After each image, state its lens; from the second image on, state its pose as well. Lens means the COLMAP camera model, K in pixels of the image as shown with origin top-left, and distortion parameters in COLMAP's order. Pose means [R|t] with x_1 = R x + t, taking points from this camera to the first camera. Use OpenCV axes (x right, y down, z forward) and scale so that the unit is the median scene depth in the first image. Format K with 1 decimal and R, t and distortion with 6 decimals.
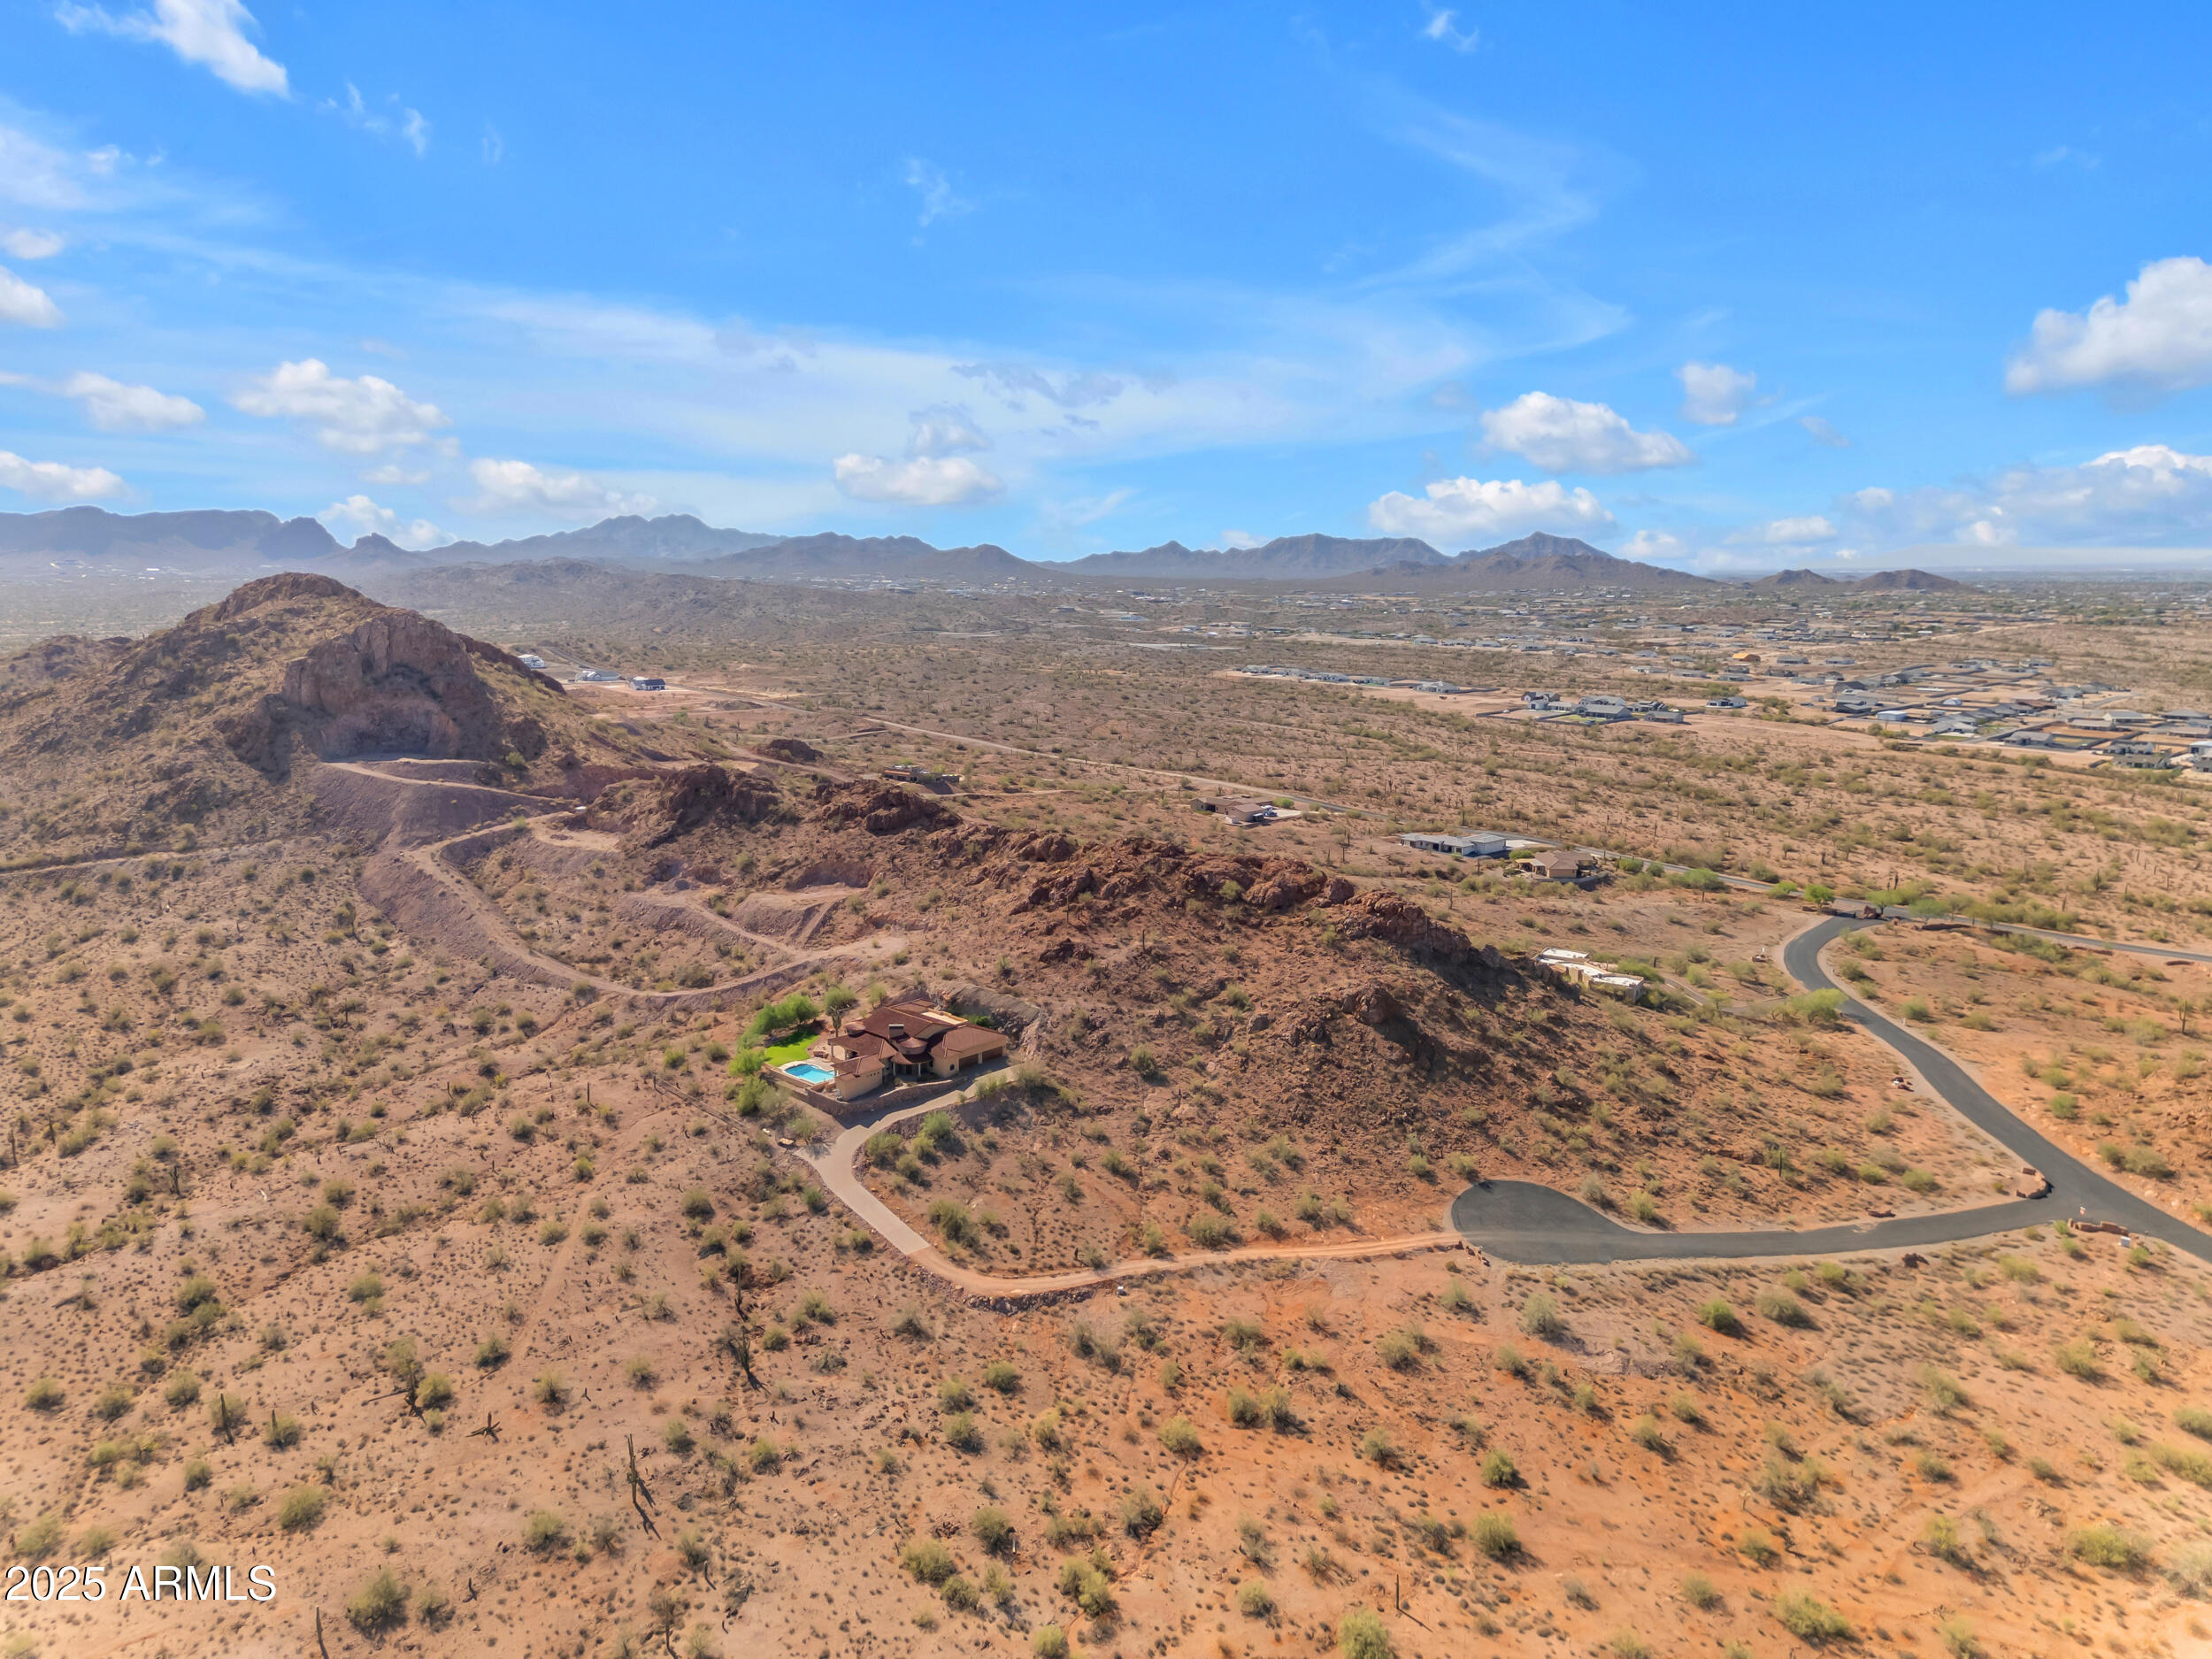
lens RADIAL K [[1509.3, 0, 1100.2], [0, 1509.3, 826.9], [0, 0, 1]] dist [0.183288, -0.115832]
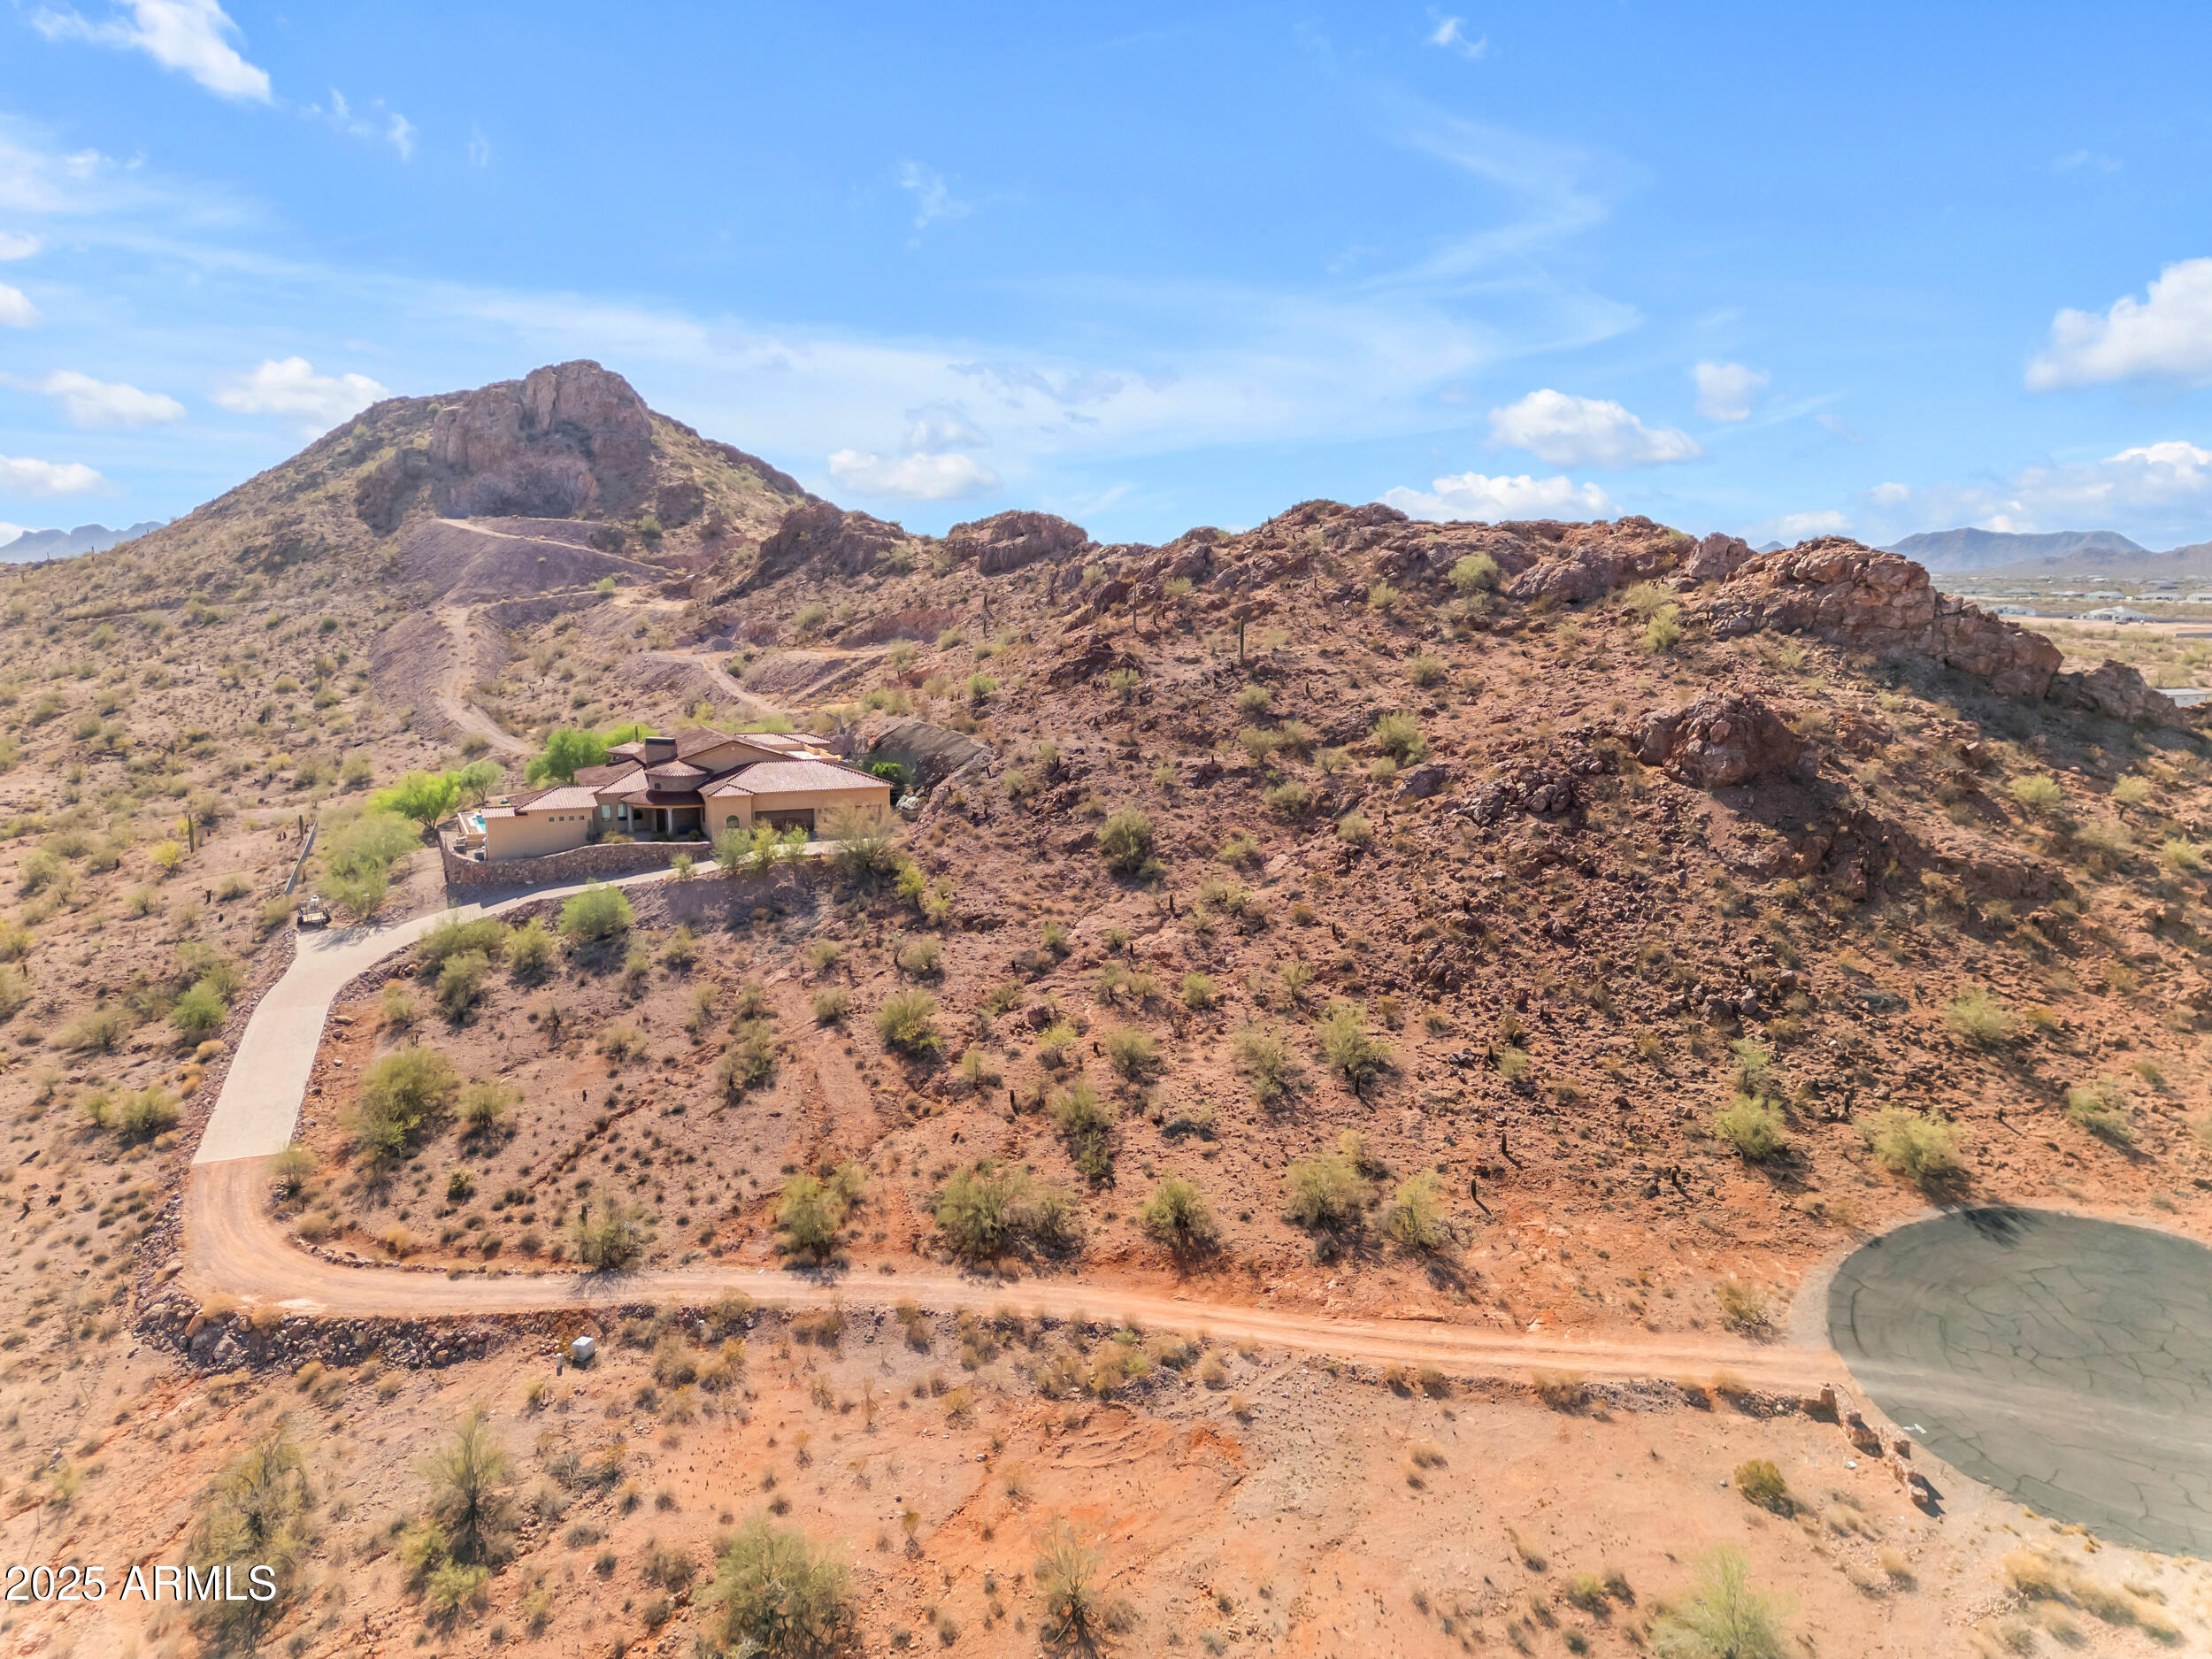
lens RADIAL K [[1509.3, 0, 1100.2], [0, 1509.3, 826.9], [0, 0, 1]] dist [0.183288, -0.115832]
pose [[0.936520, 0.059733, -0.345487, 0.171868], [-0.064503, 0.997915, -0.002313, 0.152352], [0.344629, 0.024451, 0.938421, 0.588390]]
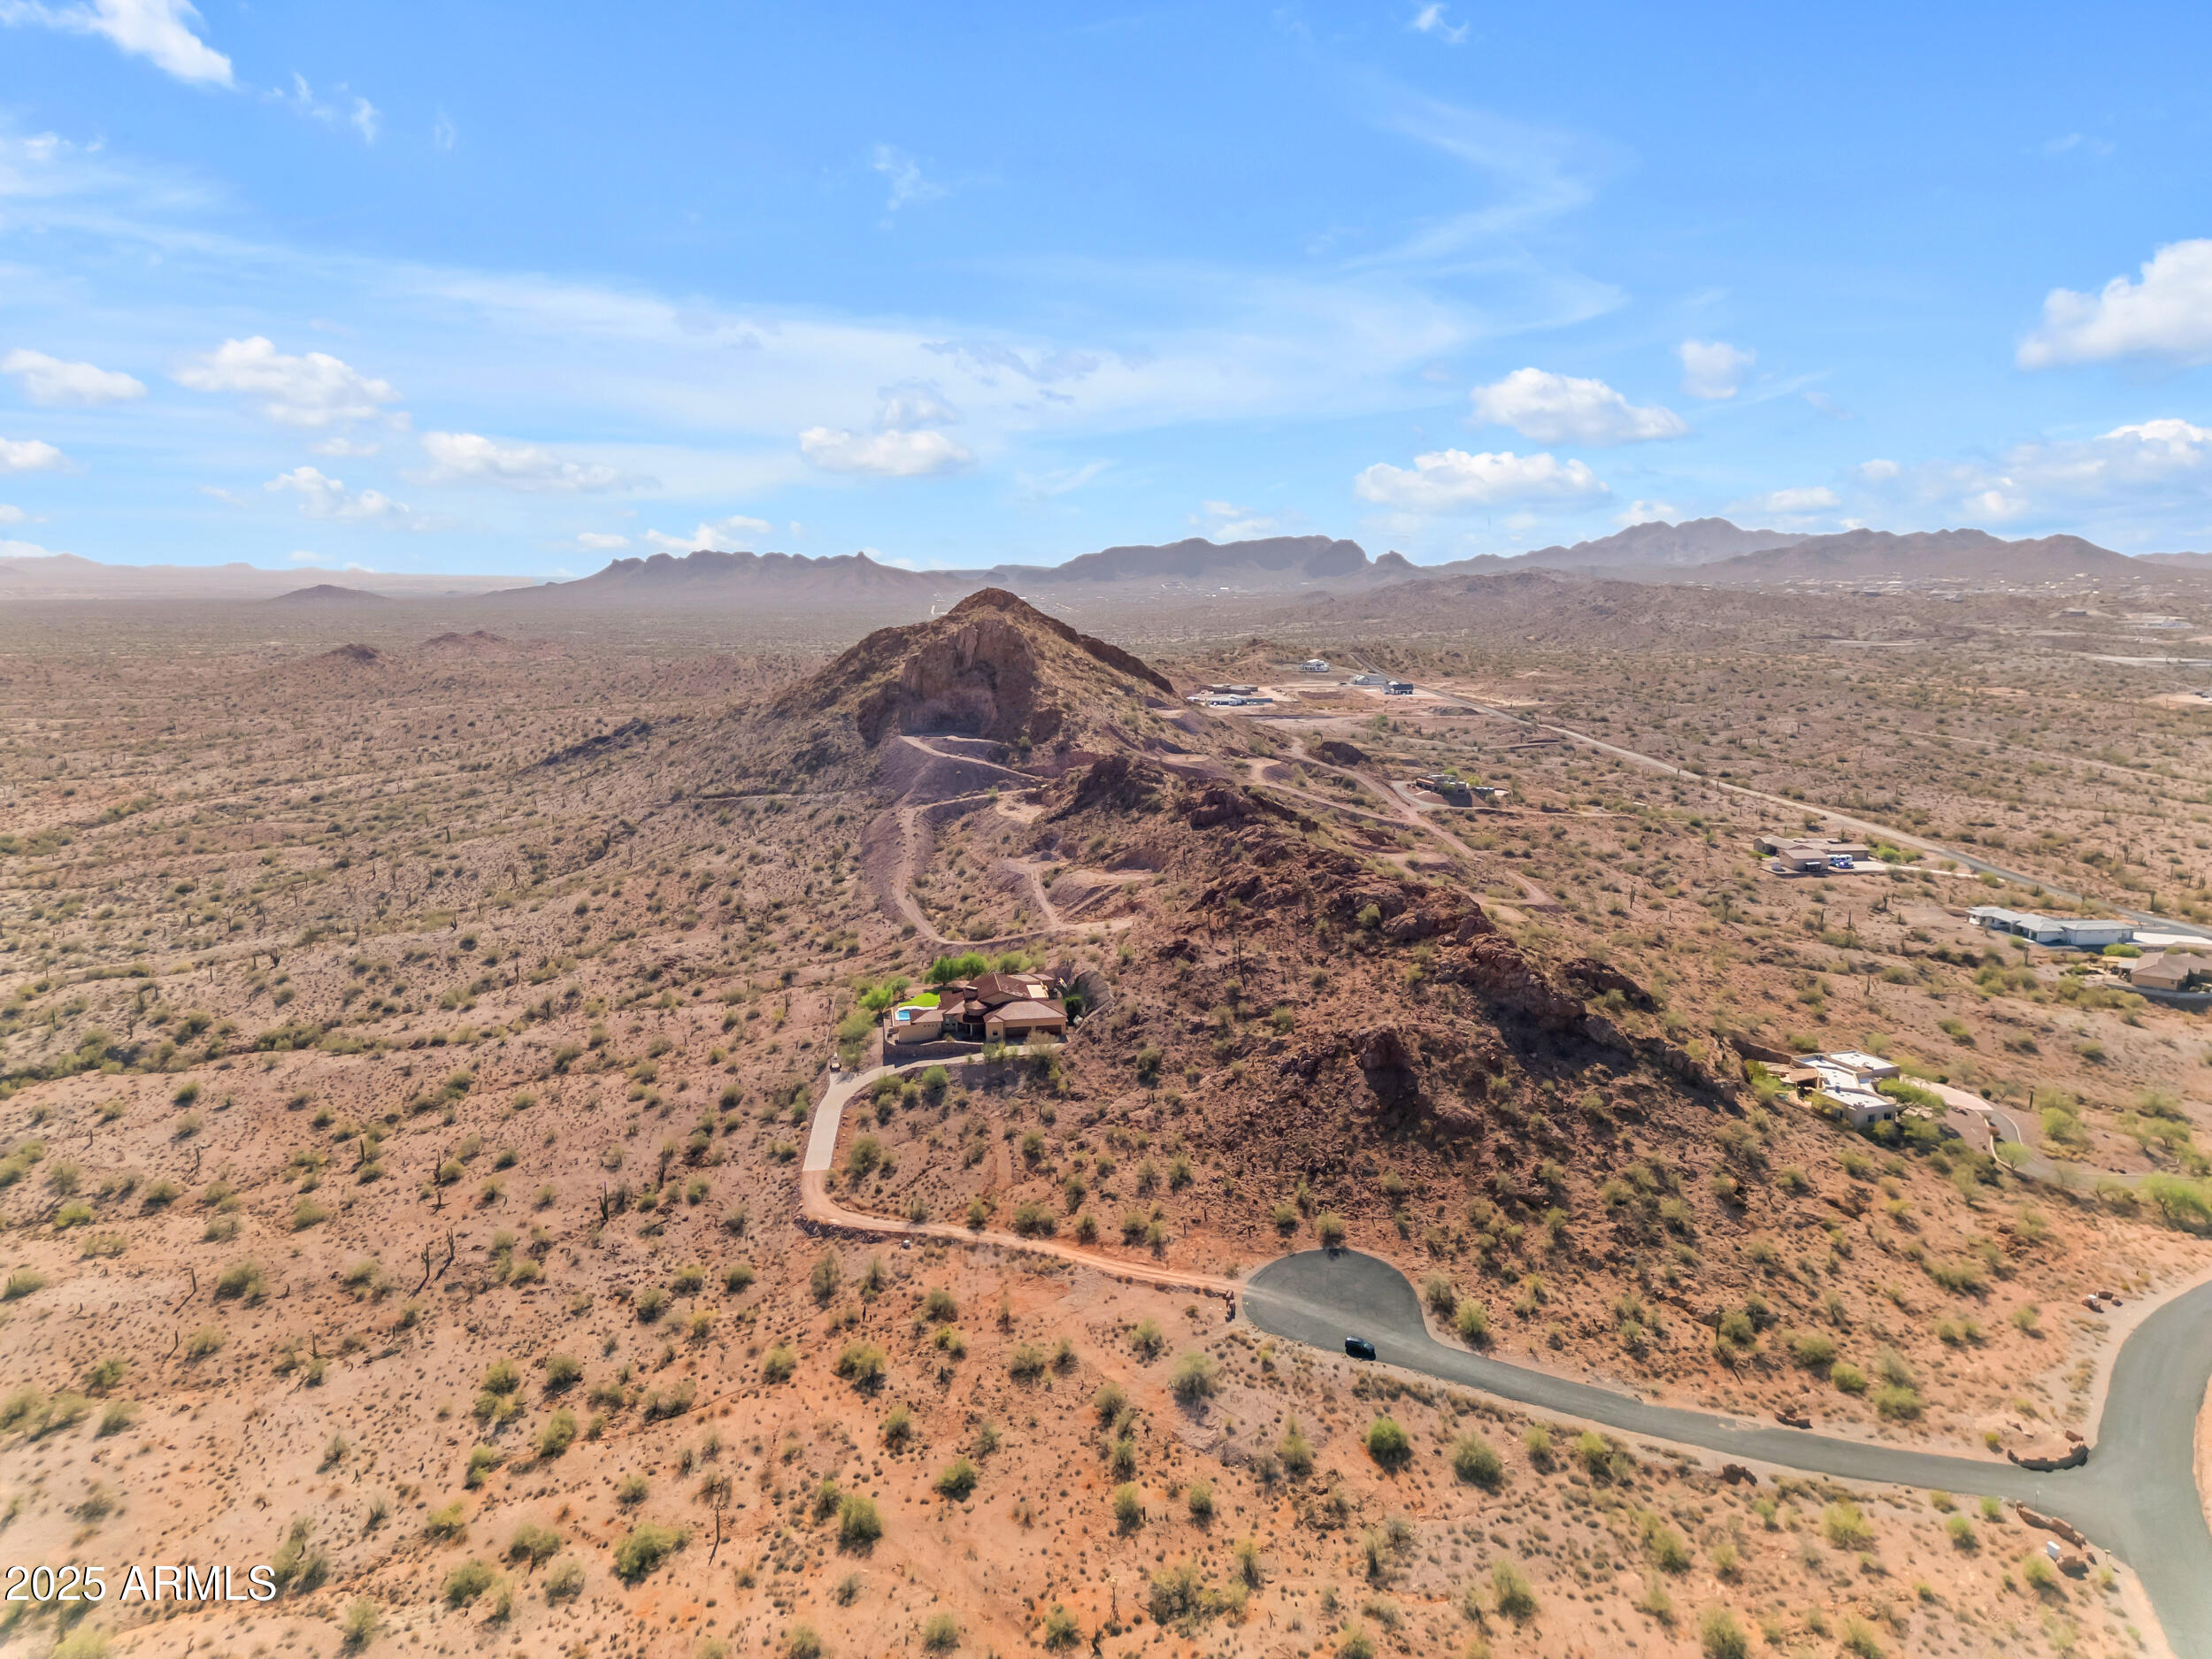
lens RADIAL K [[1509.3, 0, 1100.2], [0, 1509.3, 826.9], [0, 0, 1]] dist [0.183288, -0.115832]
pose [[0.803125, 0.094058, -0.588340, 0.582827], [-0.097165, 0.994918, 0.026420, -0.024516], [0.587835, 0.035948, 0.808182, 0.158815]]
